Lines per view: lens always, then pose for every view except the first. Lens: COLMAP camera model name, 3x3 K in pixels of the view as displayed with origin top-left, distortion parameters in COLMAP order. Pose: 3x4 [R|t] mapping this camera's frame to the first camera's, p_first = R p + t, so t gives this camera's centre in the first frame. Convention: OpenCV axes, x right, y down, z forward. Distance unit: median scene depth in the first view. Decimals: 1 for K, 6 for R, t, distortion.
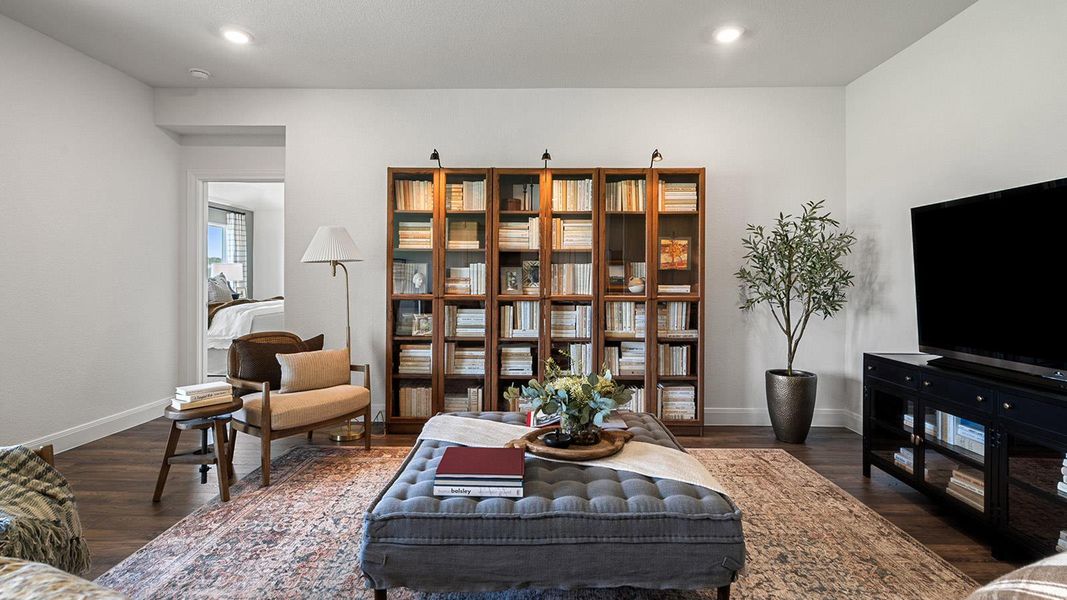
lens RADIAL K [[490.7, 0, 536.0], [0, 490.7, 274.0], [0, 0, 1]] dist [-0.001068, 0.000167]
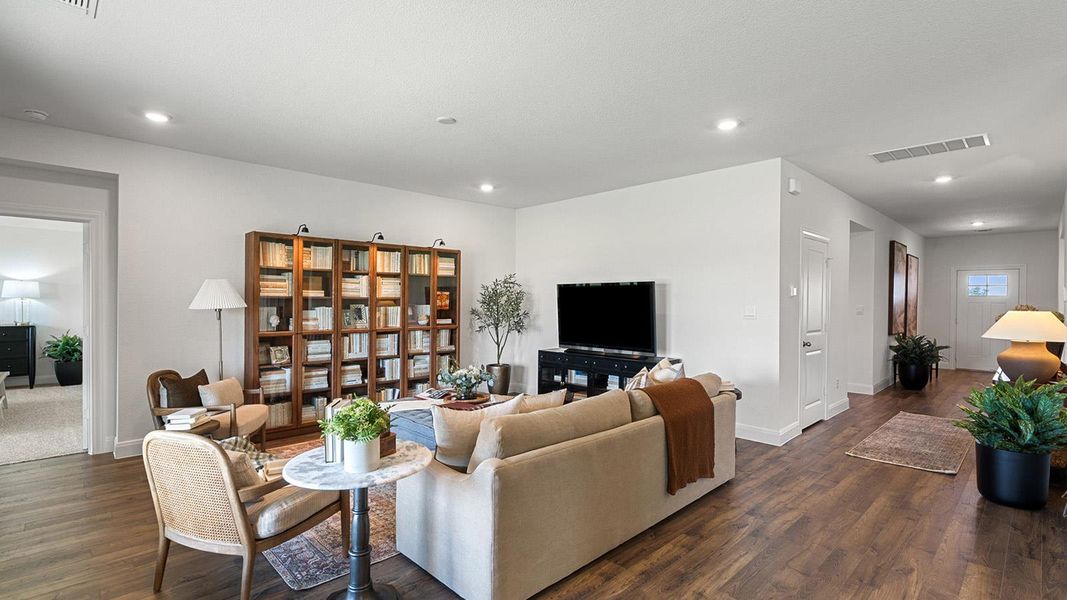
lens RADIAL K [[491.5, 0, 530.3], [0, 491.5, 301.8], [0, 0, 1]] dist [0.000339, 0.000126]
pose [[0.707347, -0.001952, 0.706864, -0.686490], [-0.008729, 0.999896, 0.011496, -0.057684], [-0.706813, -0.014302, 0.707256, -0.384398]]
